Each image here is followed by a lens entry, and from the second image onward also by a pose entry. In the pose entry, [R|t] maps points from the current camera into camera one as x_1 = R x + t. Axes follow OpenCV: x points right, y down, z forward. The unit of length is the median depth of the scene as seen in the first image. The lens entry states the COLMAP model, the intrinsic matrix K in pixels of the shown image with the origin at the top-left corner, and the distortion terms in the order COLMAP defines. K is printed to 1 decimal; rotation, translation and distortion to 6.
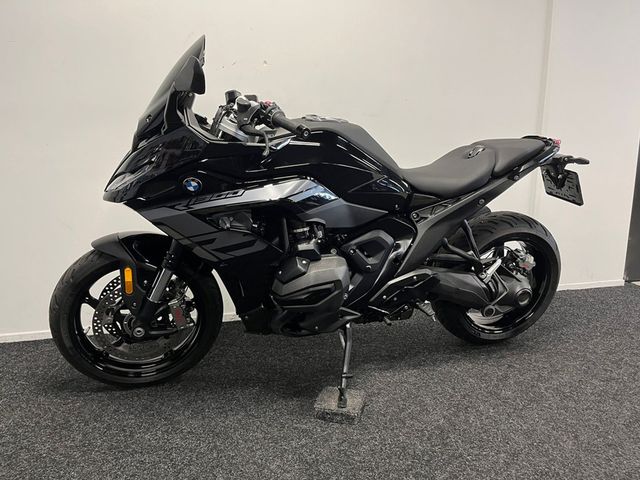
lens RADIAL K [[482.2, 0, 321.5], [0, 482.2, 239.1], [0, 0, 1]] dist [0.082314, -0.114354]
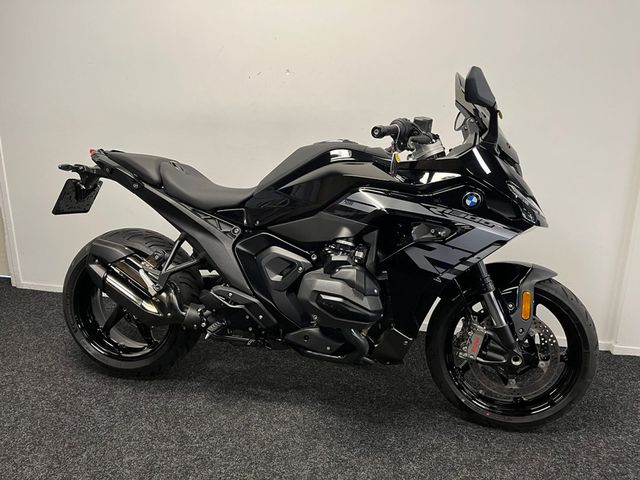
lens RADIAL K [[482.2, 0, 320.7], [0, 482.2, 234.4], [0, 0, 1]] dist [0.082314, -0.114354]
pose [[0.878616, 0.130624, -0.459316, 0.574577], [-0.102437, 0.991025, 0.085886, -0.152185], [0.466413, -0.028410, 0.884111, 0.162958]]
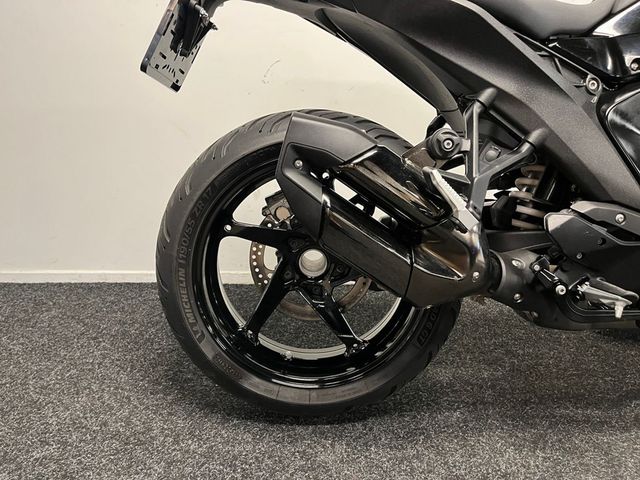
lens RADIAL K [[482.2, 0, 322.5], [0, 482.2, 235.9], [0, 0, 1]] dist [0.082314, -0.114354]
pose [[0.963823, 0.079350, -0.254459, -0.156257], [-0.056472, 0.993778, 0.095996, 0.057206], [0.260493, -0.078153, 0.962307, 0.435063]]
